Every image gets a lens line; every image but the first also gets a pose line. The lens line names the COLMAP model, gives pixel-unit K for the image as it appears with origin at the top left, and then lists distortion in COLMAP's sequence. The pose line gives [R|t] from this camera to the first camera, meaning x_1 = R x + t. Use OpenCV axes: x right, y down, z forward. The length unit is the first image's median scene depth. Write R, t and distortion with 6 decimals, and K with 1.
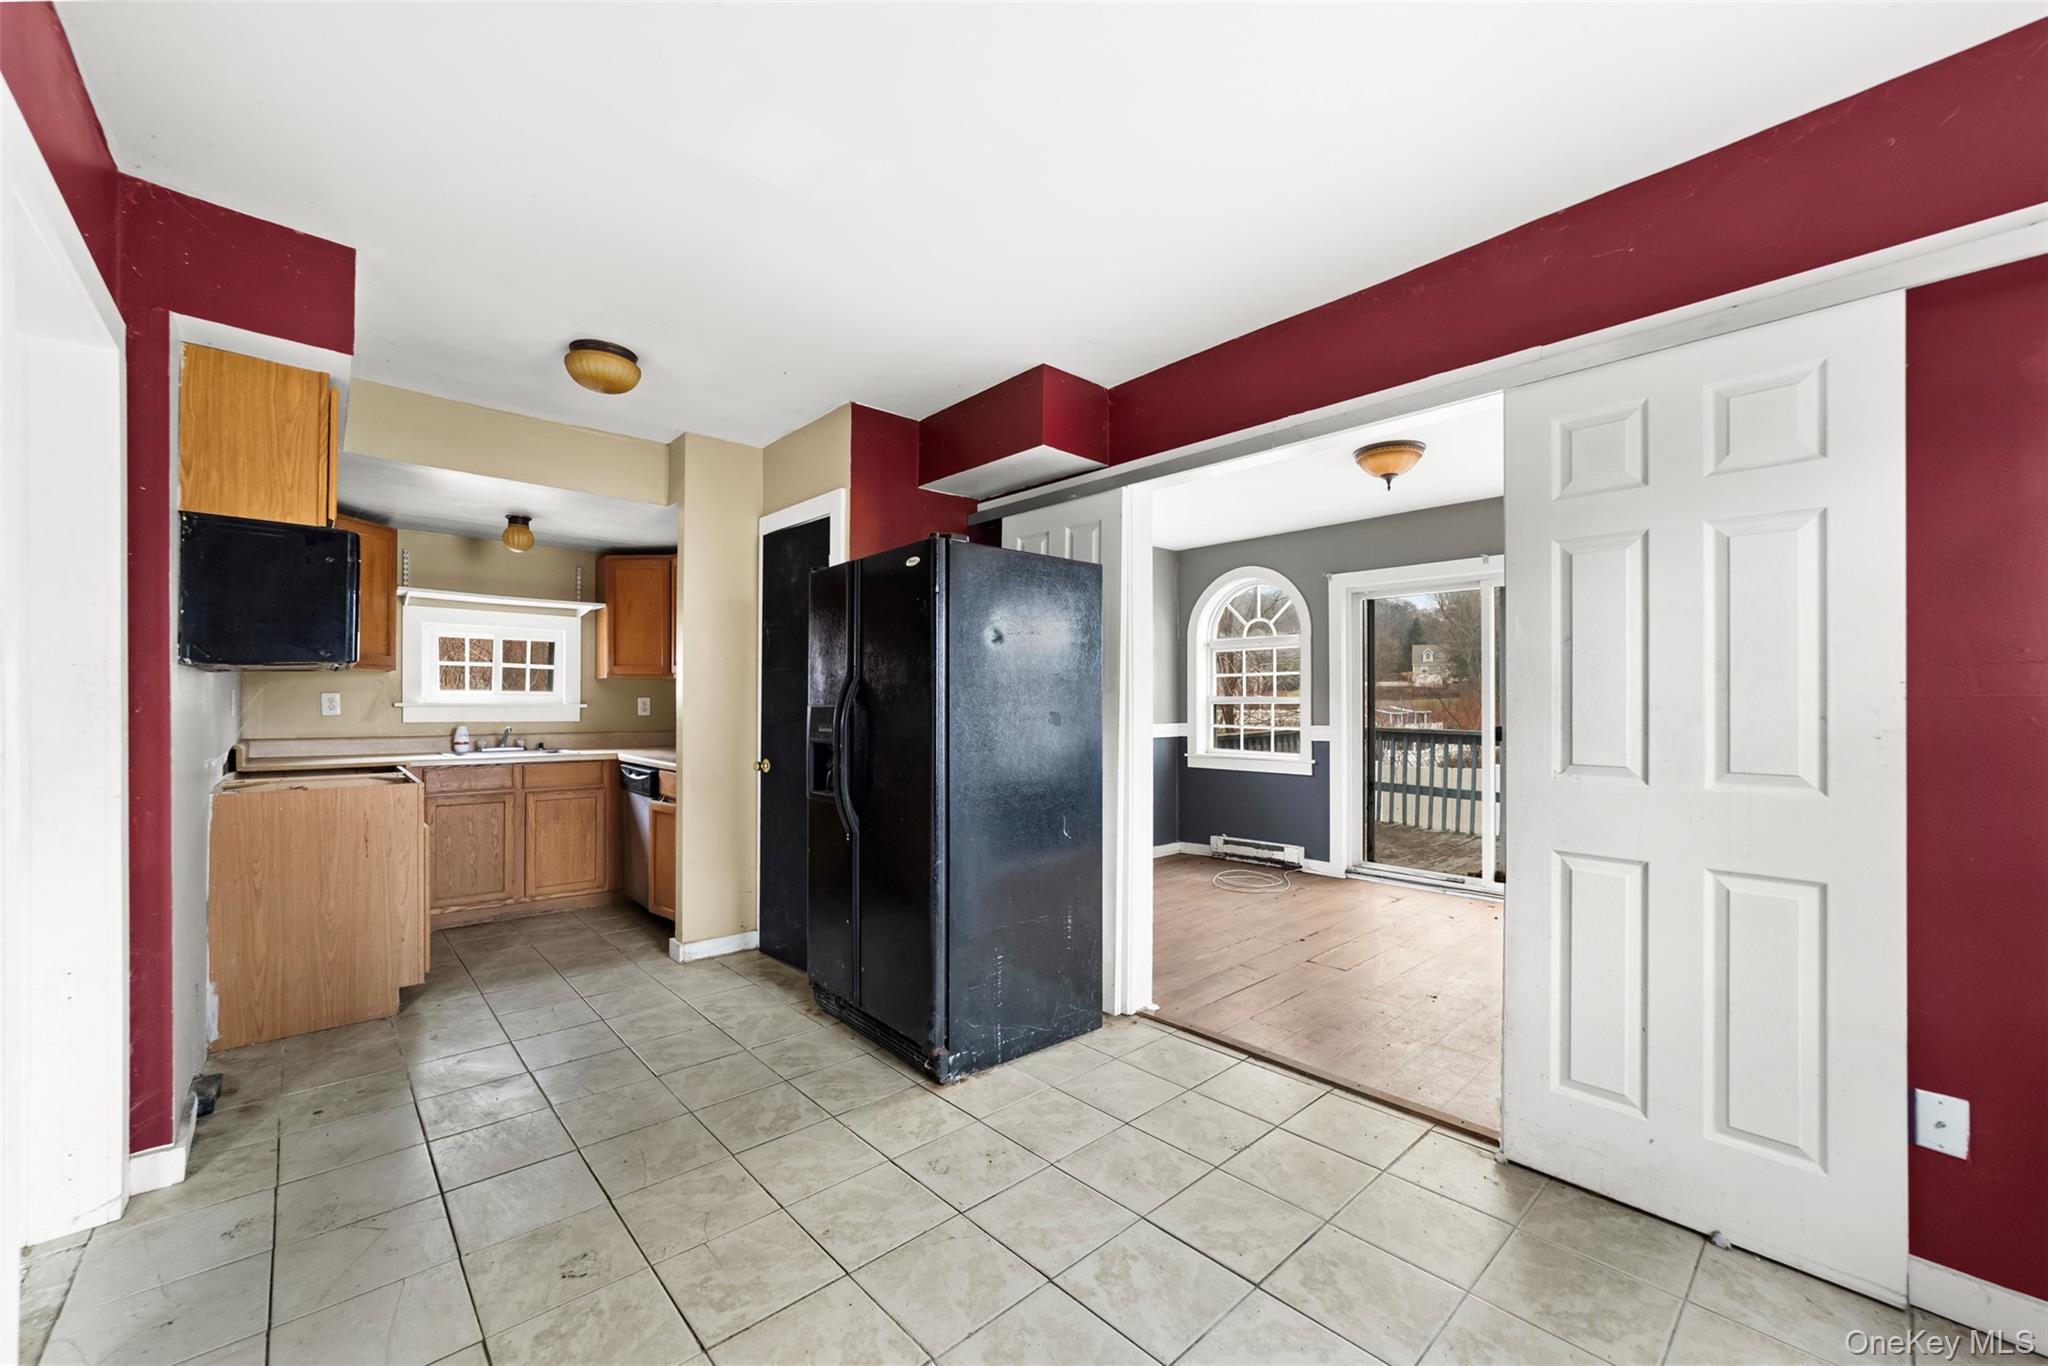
lens RADIAL K [[793.7, 0, 1010.9], [0, 793.7, 693.9], [0, 0, 1]] dist [-0.000809, 0.000674]
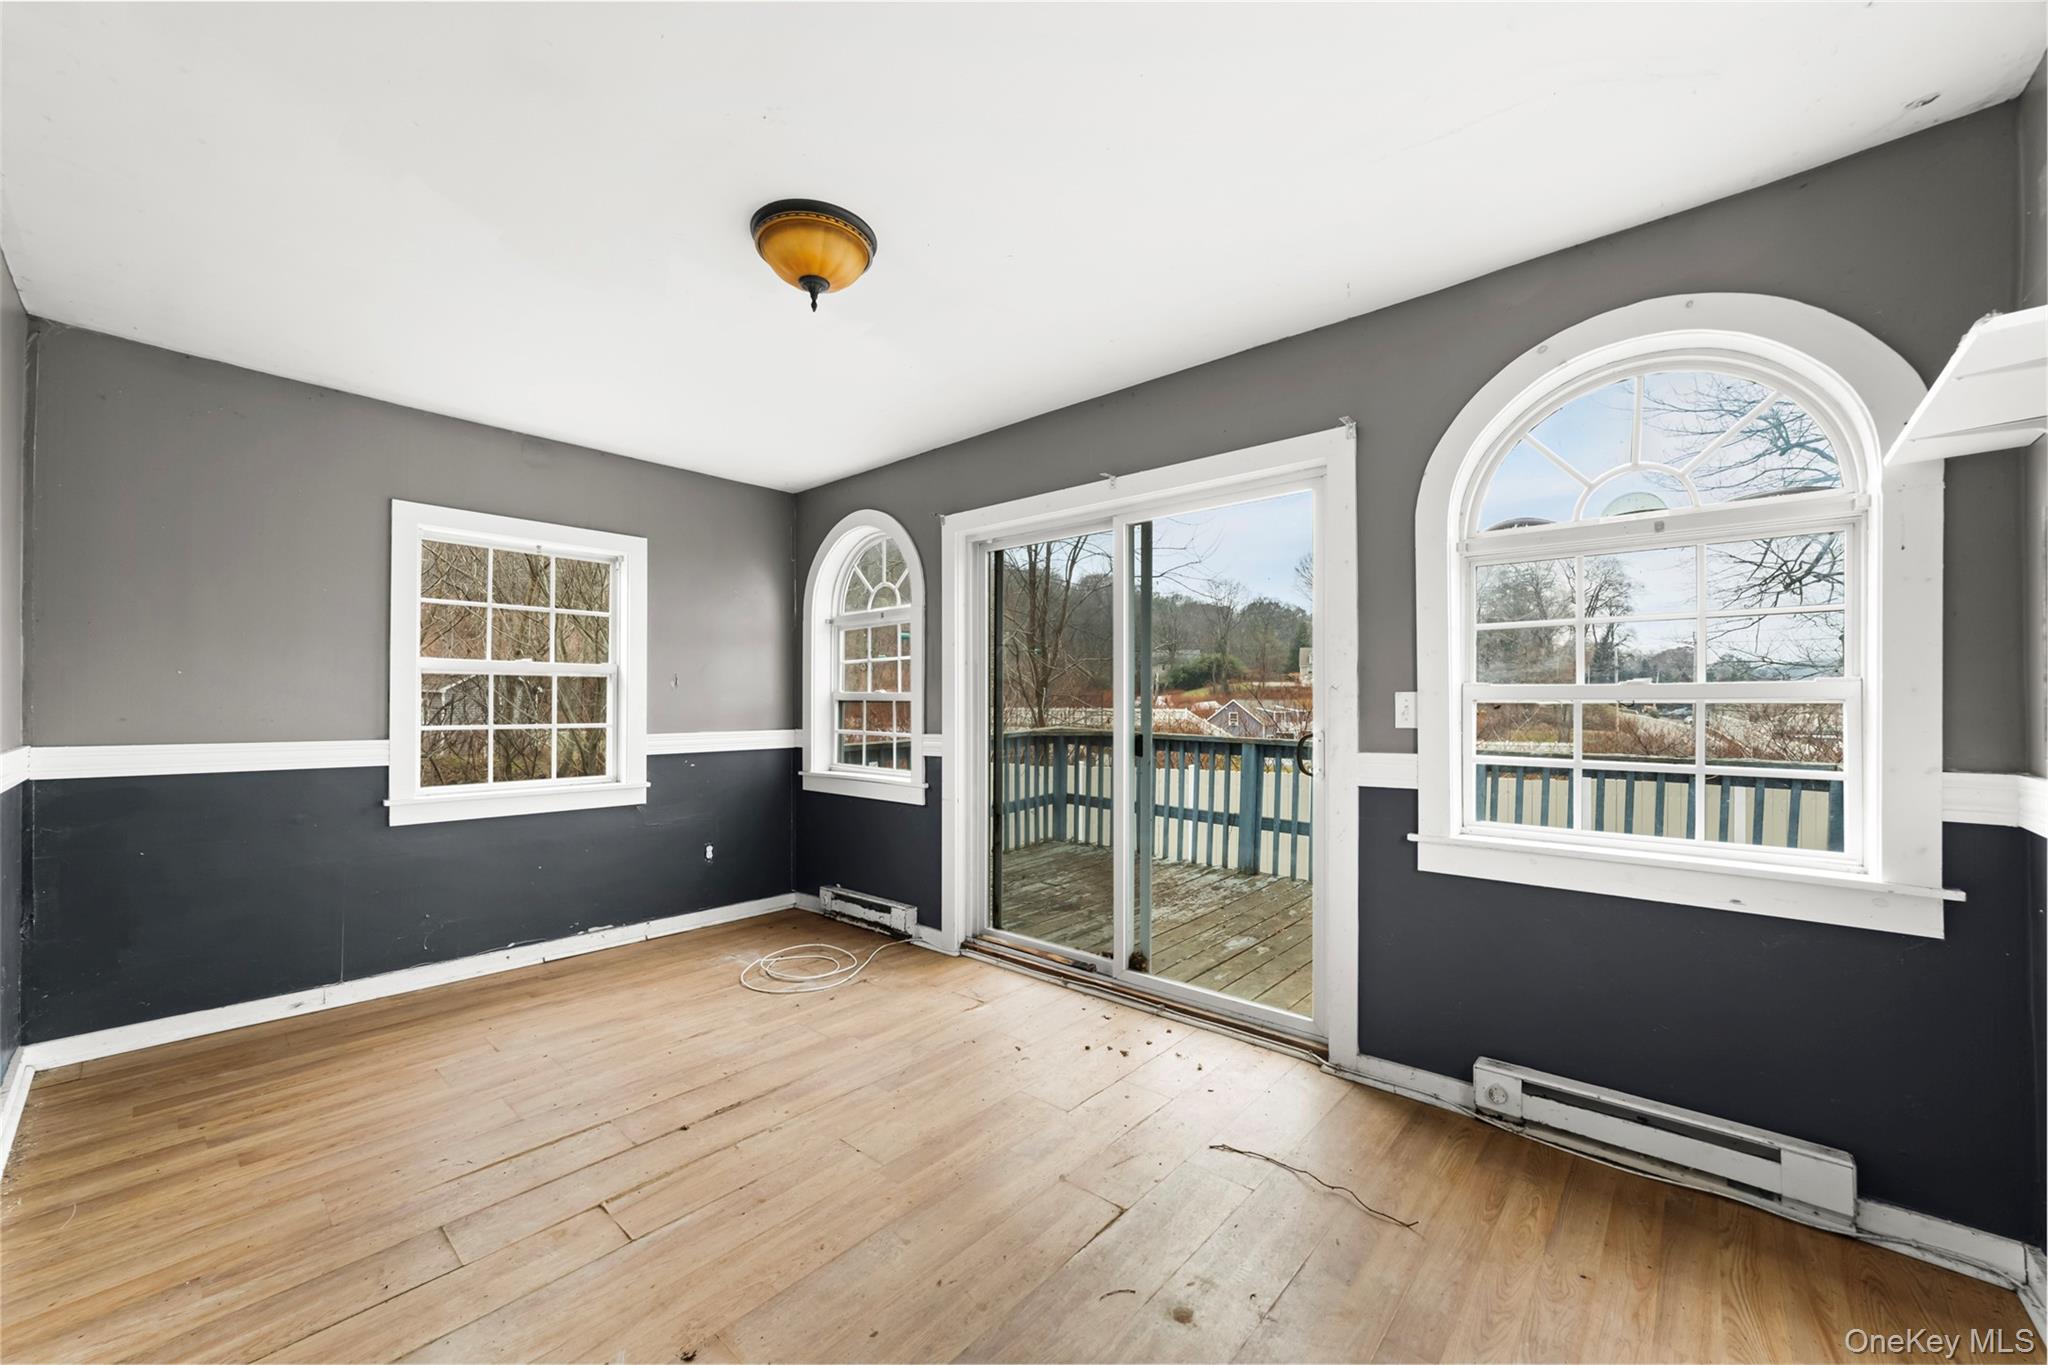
lens RADIAL K [[793.7, 0, 1014.4], [0, 793.7, 695.3], [0, 0, 1]] dist [-0.000809, 0.000674]
pose [[0.993068, 0.003816, 0.117479, 0.550705], [-0.004139, 0.999988, 0.002504, 0.006997], [-0.117469, -0.002973, 0.993072, 0.440972]]
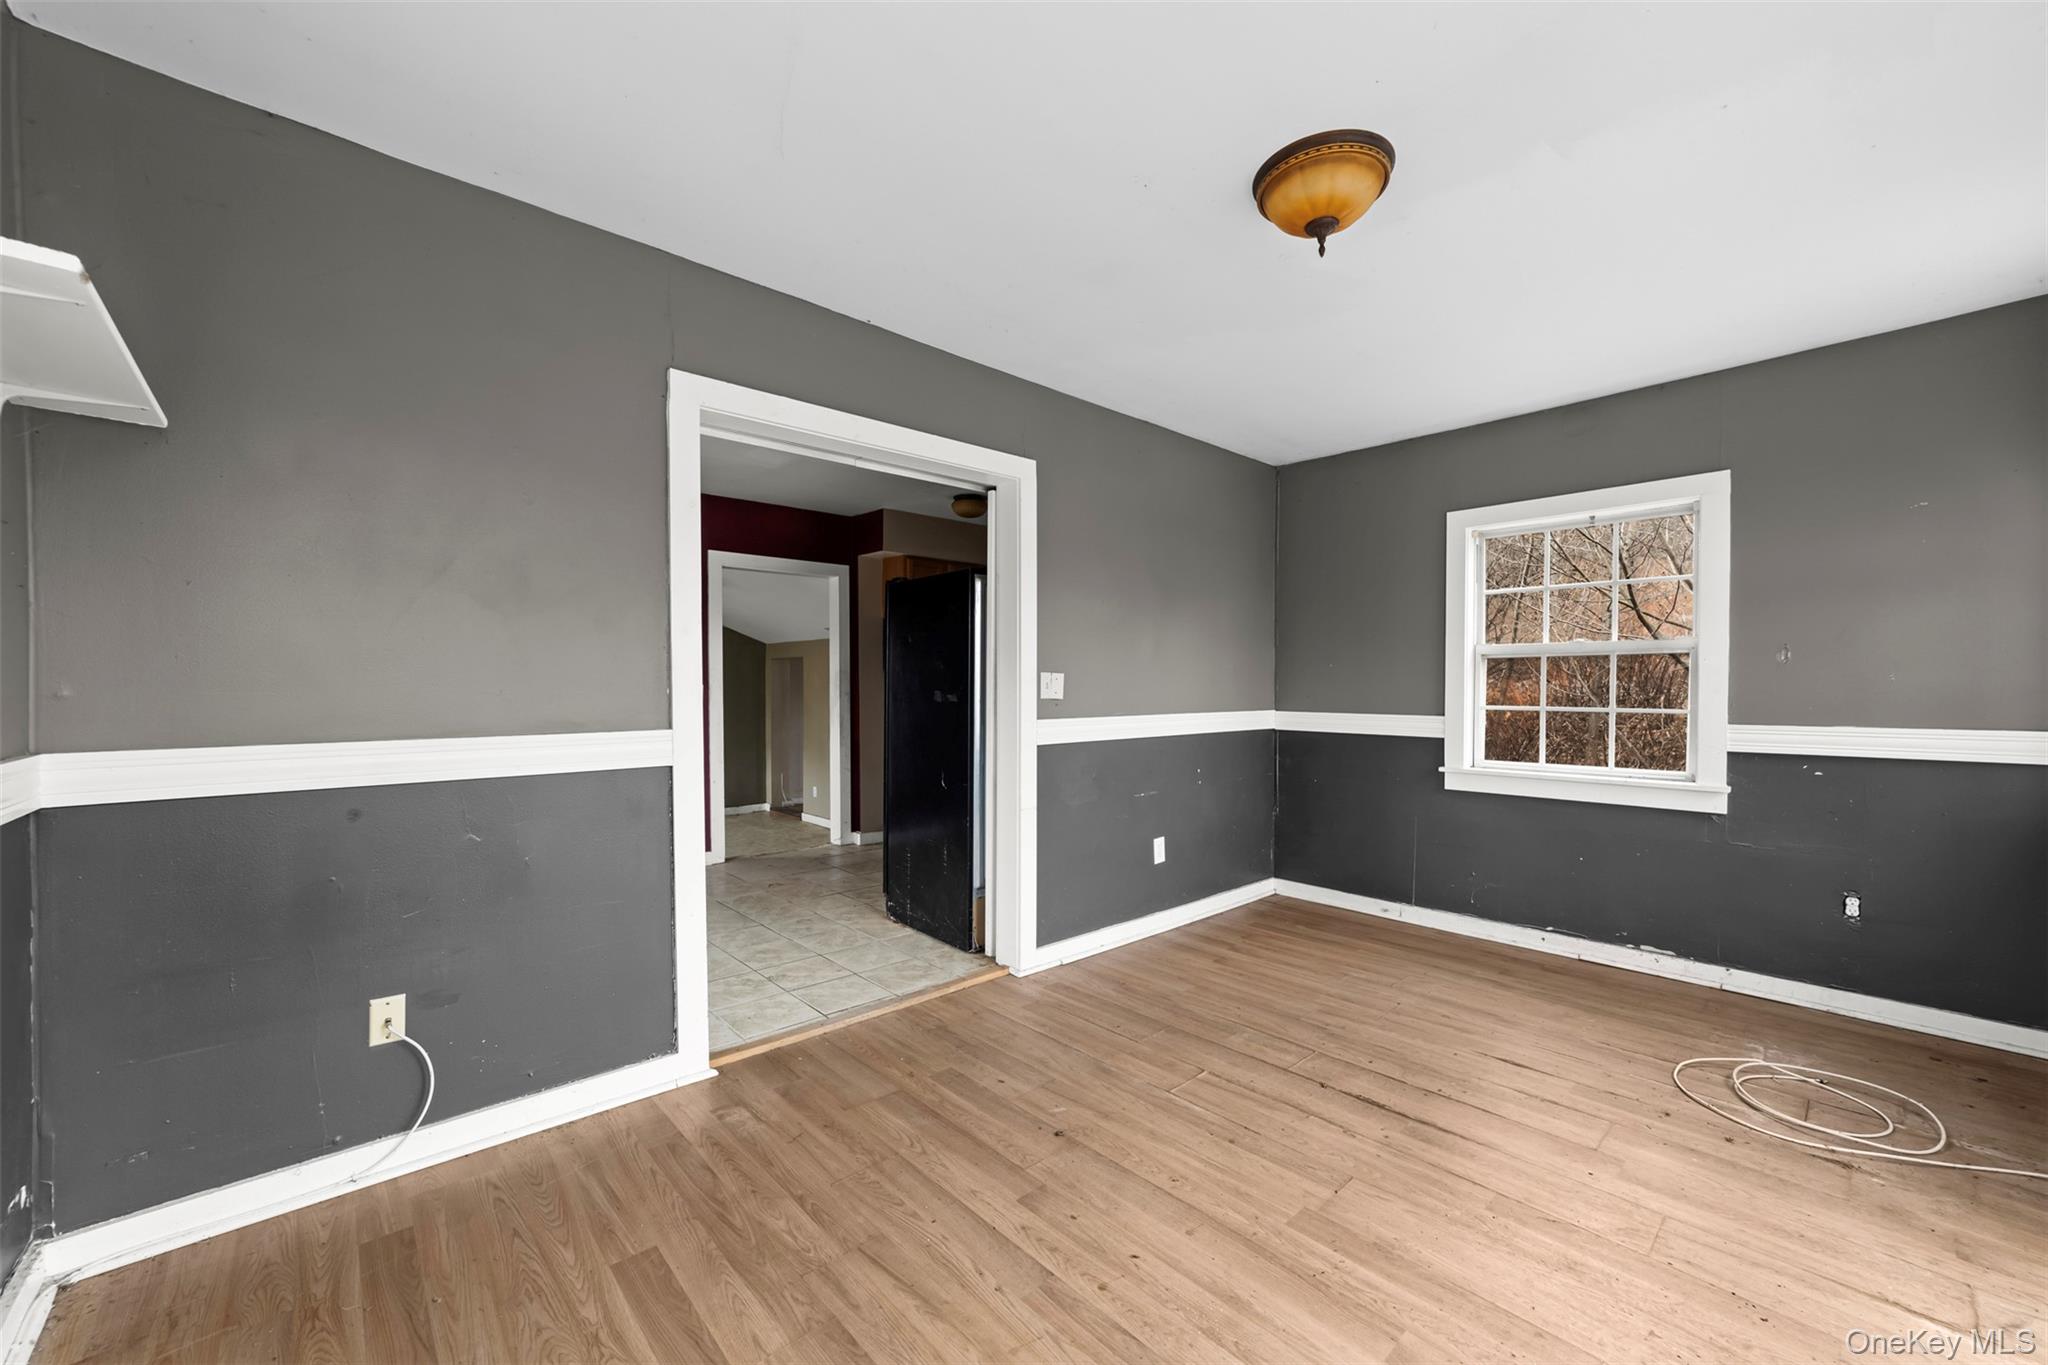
lens RADIAL K [[793.7, 0, 1011.2], [0, 793.7, 686.2], [0, 0, 1]] dist [-0.000809, 0.000674]
pose [[0.003099, -0.002104, -0.999993, 0.986095], [0.014398, 0.999894, -0.002059, 0.015718], [0.999892, -0.014392, 0.003129, 0.800765]]
